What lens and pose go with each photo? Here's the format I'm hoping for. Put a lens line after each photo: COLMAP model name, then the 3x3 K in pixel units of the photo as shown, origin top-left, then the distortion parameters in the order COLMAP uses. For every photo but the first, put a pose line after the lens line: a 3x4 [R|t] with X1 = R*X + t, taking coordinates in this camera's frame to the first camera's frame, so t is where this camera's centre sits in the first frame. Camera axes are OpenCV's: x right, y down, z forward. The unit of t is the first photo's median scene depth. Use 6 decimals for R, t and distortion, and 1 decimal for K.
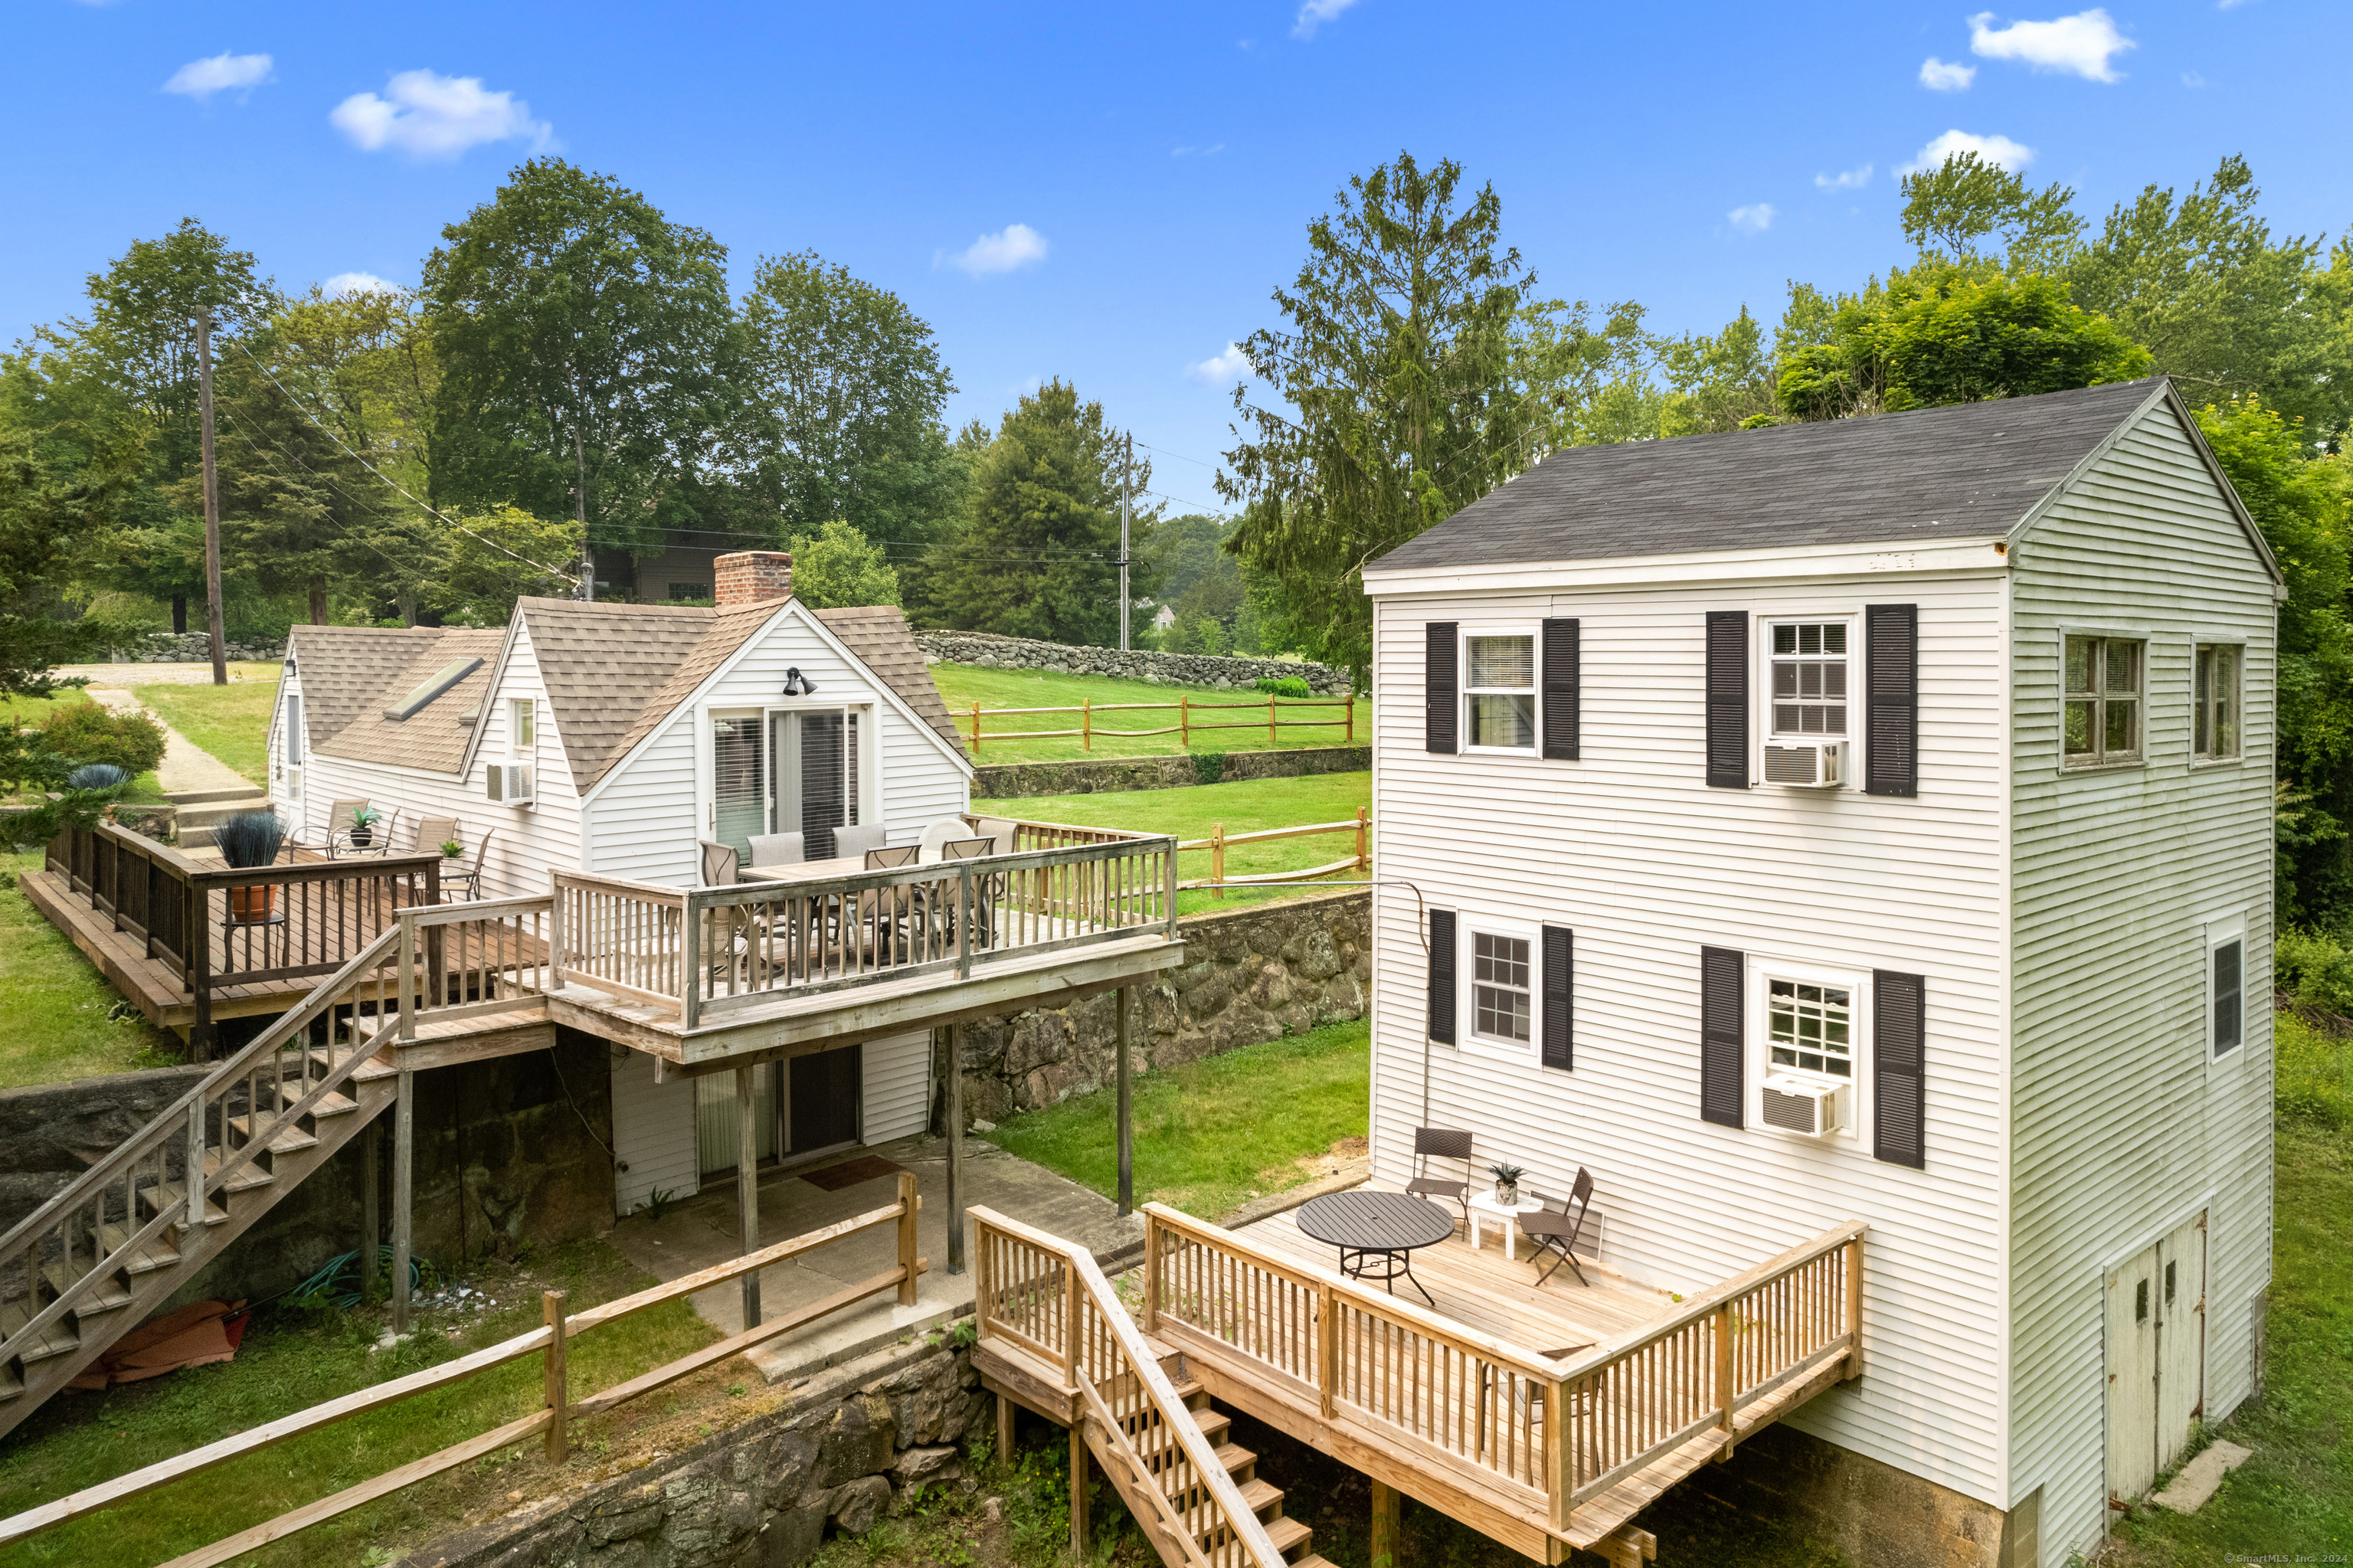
lens RADIAL K [[1493.0, 0, 1175.4], [0, 1493.0, 648.6], [0, 0, 1]] dist [-0.076349, 0.050844]
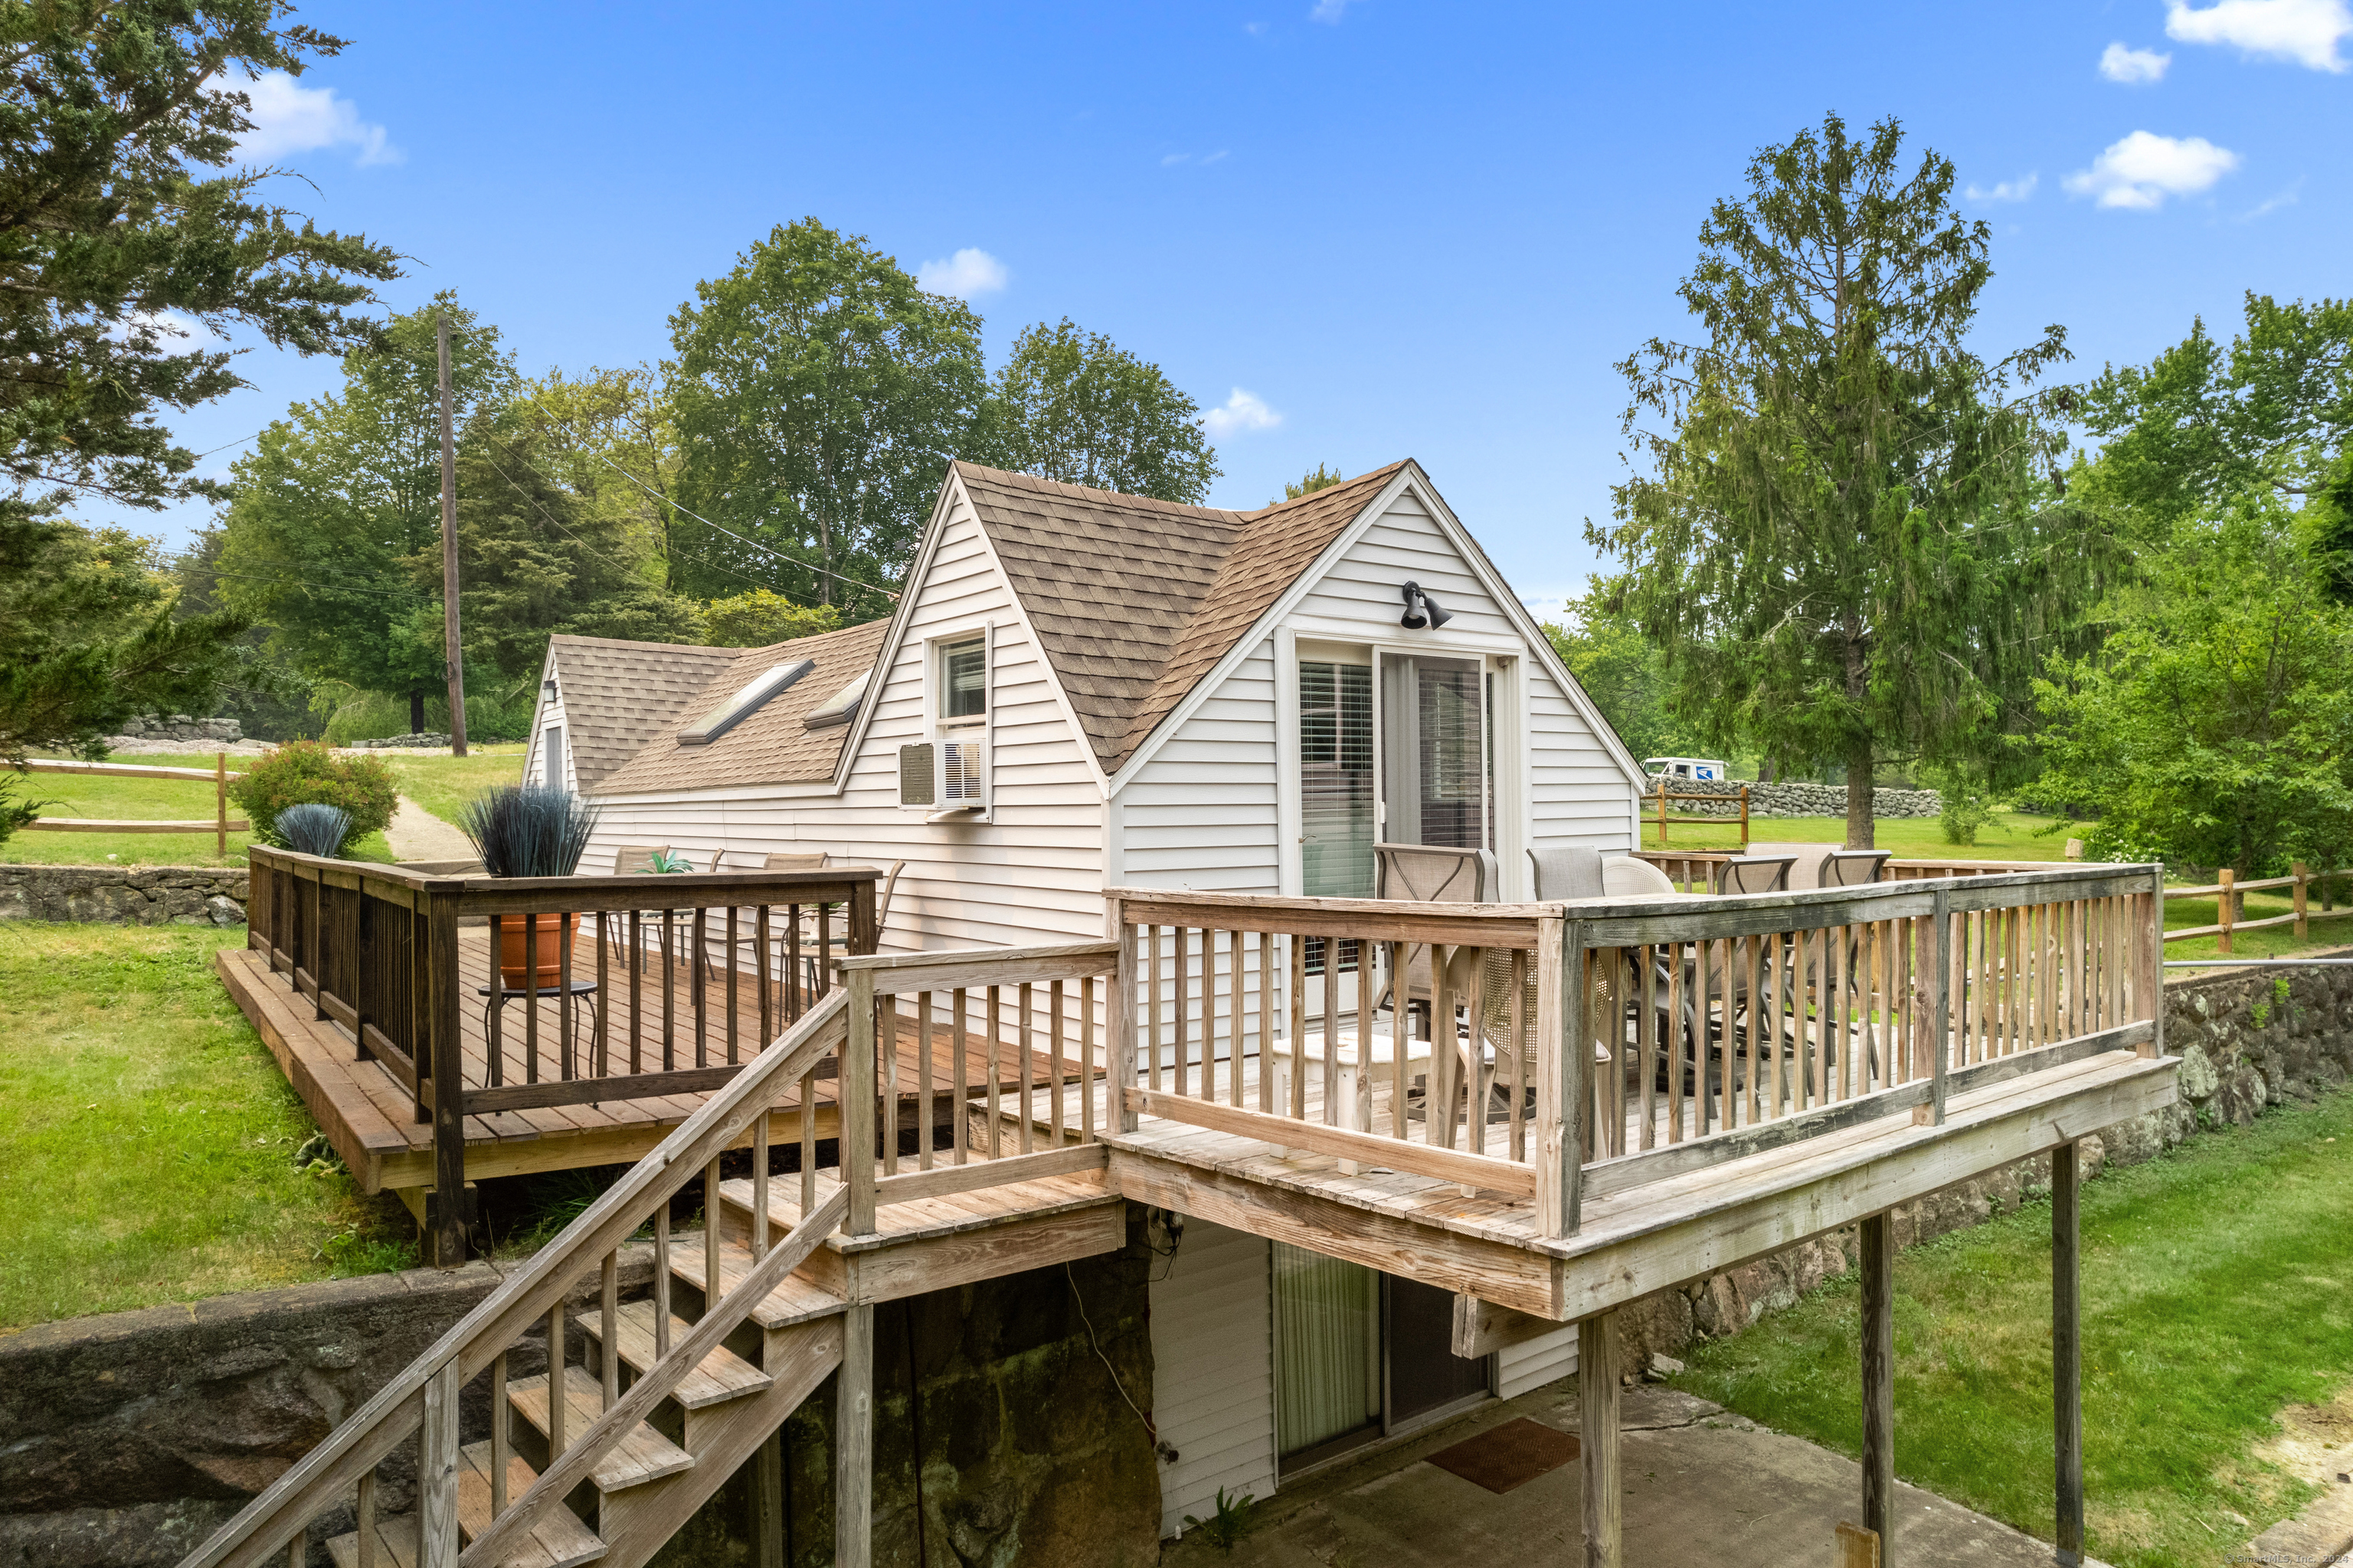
lens RADIAL K [[1502.1, 0, 1176.5], [0, 1502.1, 784.0], [0, 0, 1]] dist [-0.059606, 0.031672]
pose [[0.991769, -0.003595, -0.127989, -0.282307], [0.003187, 0.999989, -0.003391, 0.096876], [0.128000, 0.002955, 0.991770, 0.418958]]
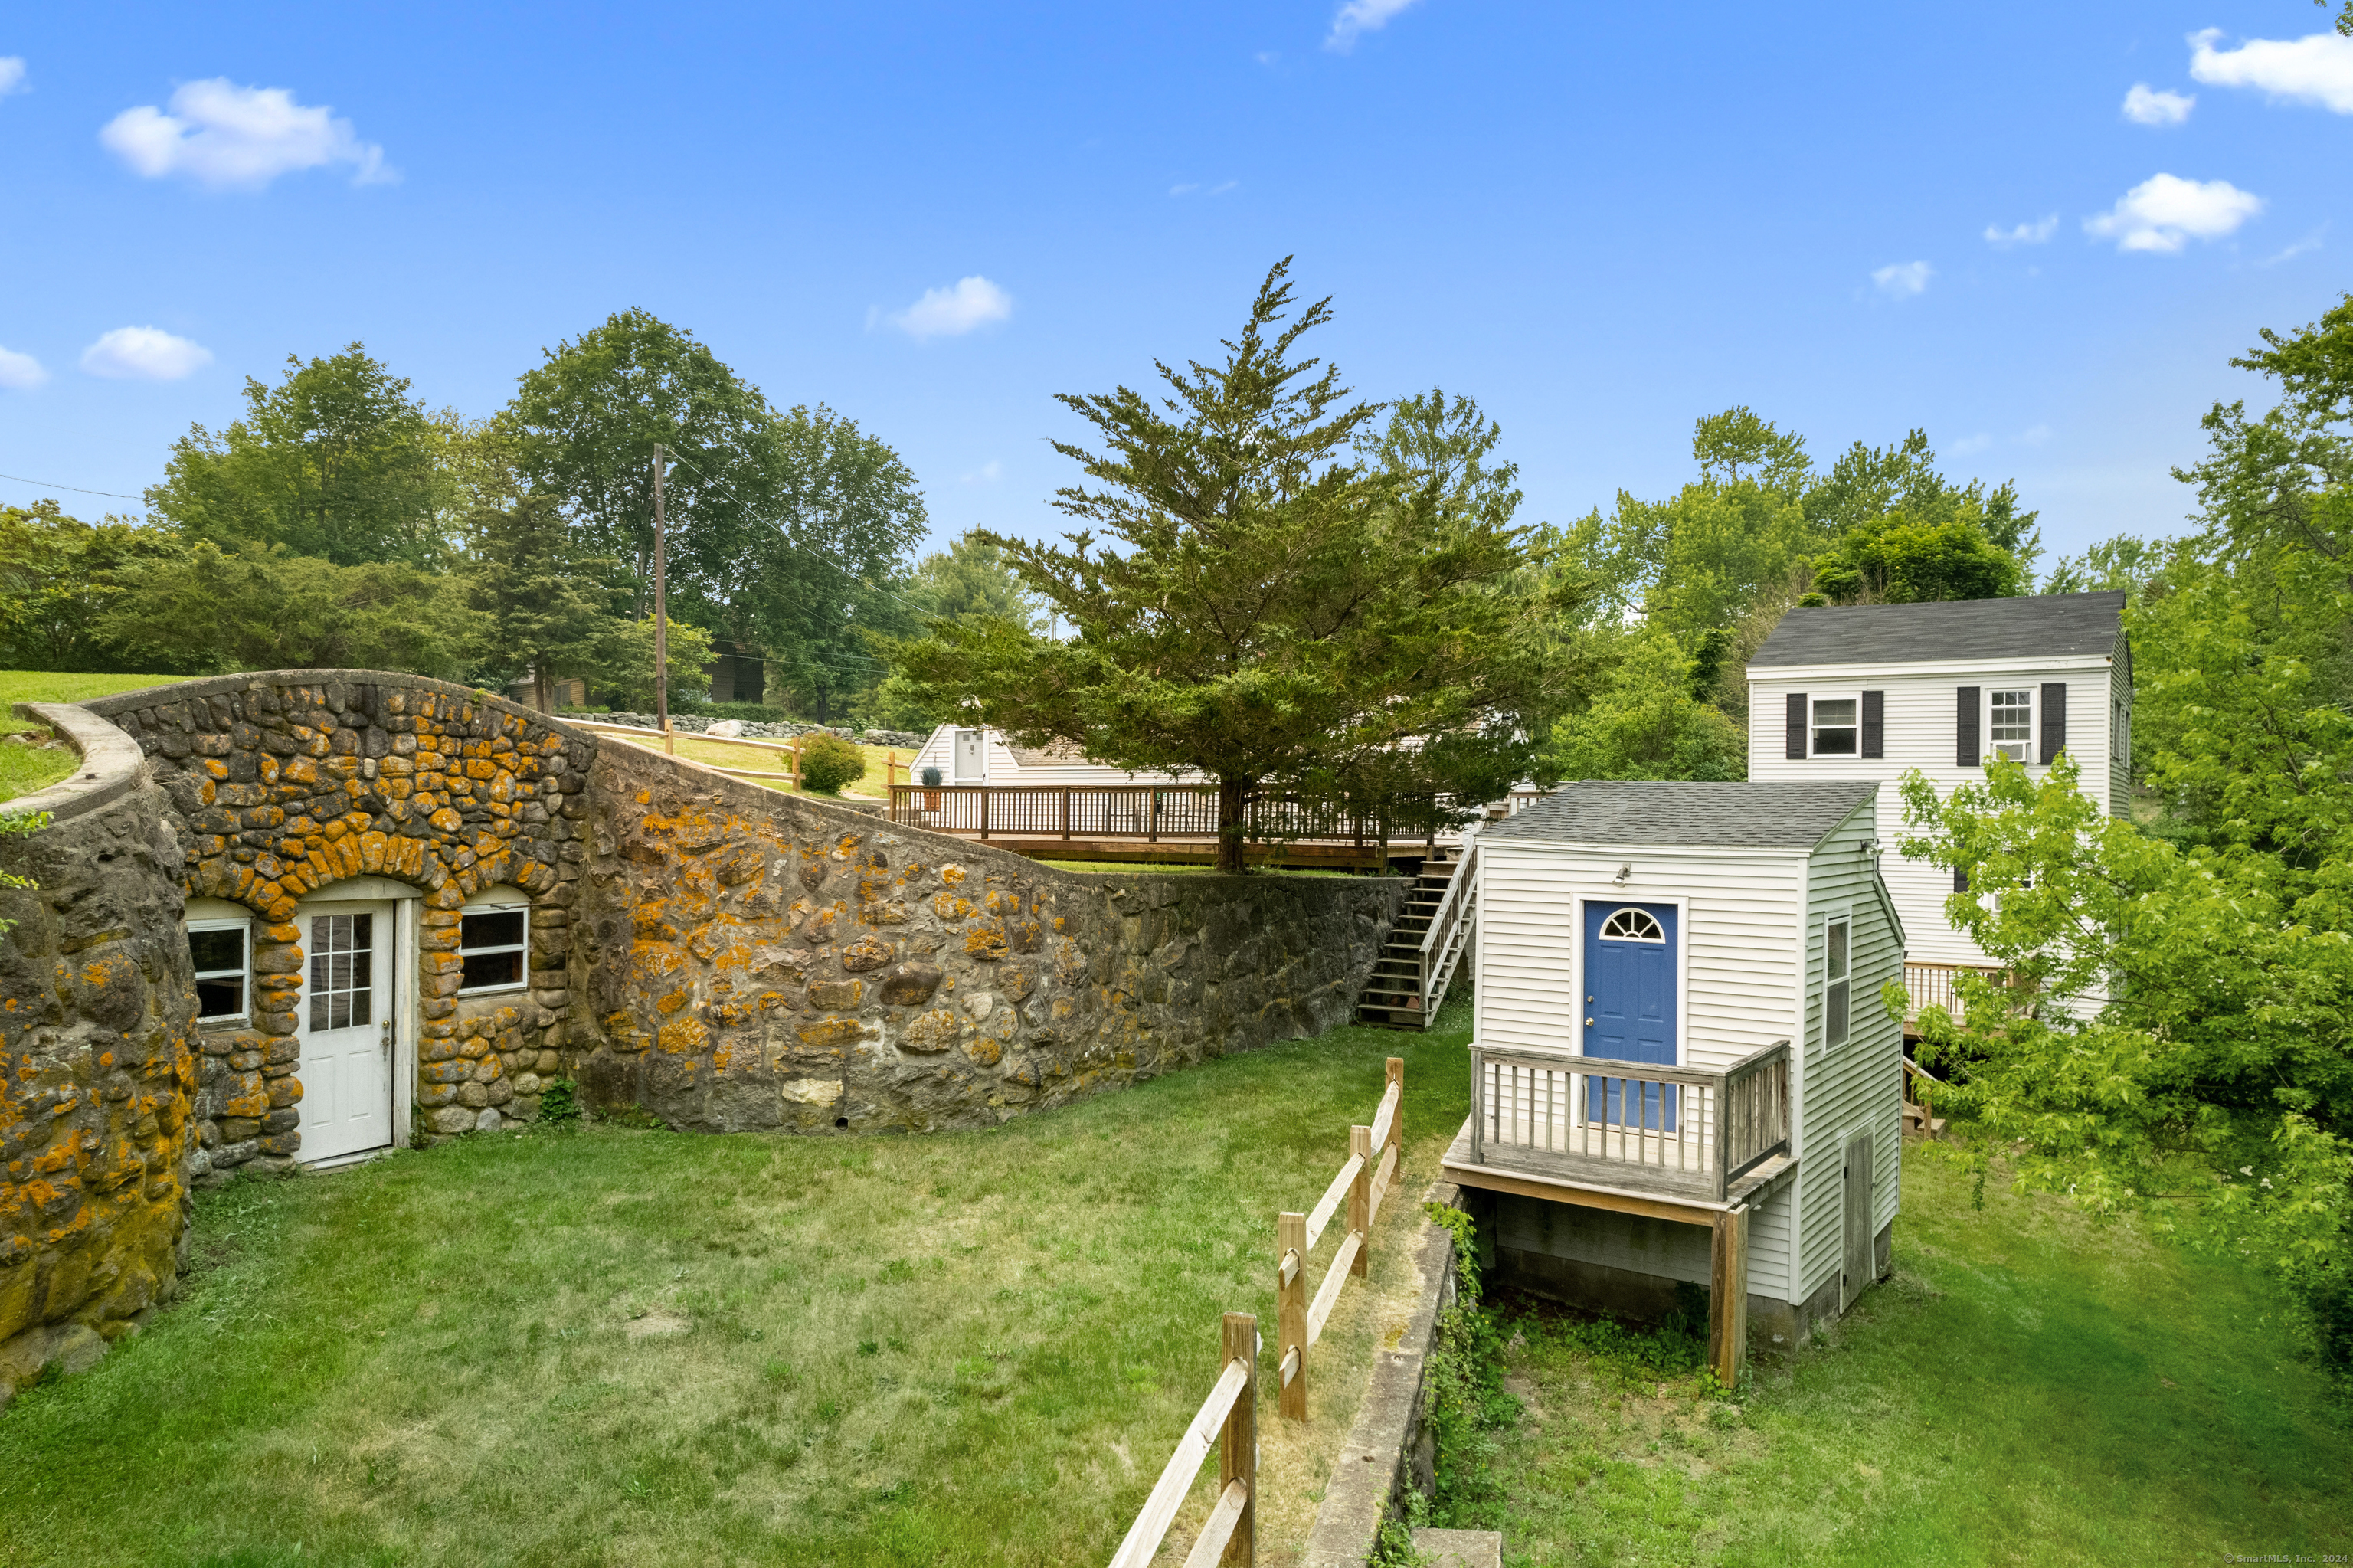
lens RADIAL K [[1422.7, 0, 1179.1], [0, 1422.7, 772.0], [0, 0, 1]] dist [-0.054558, 0.001613]
pose [[0.970097, 0.017442, 0.242090, -1.103445], [-0.015218, 0.999823, -0.011052, 0.123807], [-0.242240, 0.007037, 0.970191, -0.644780]]
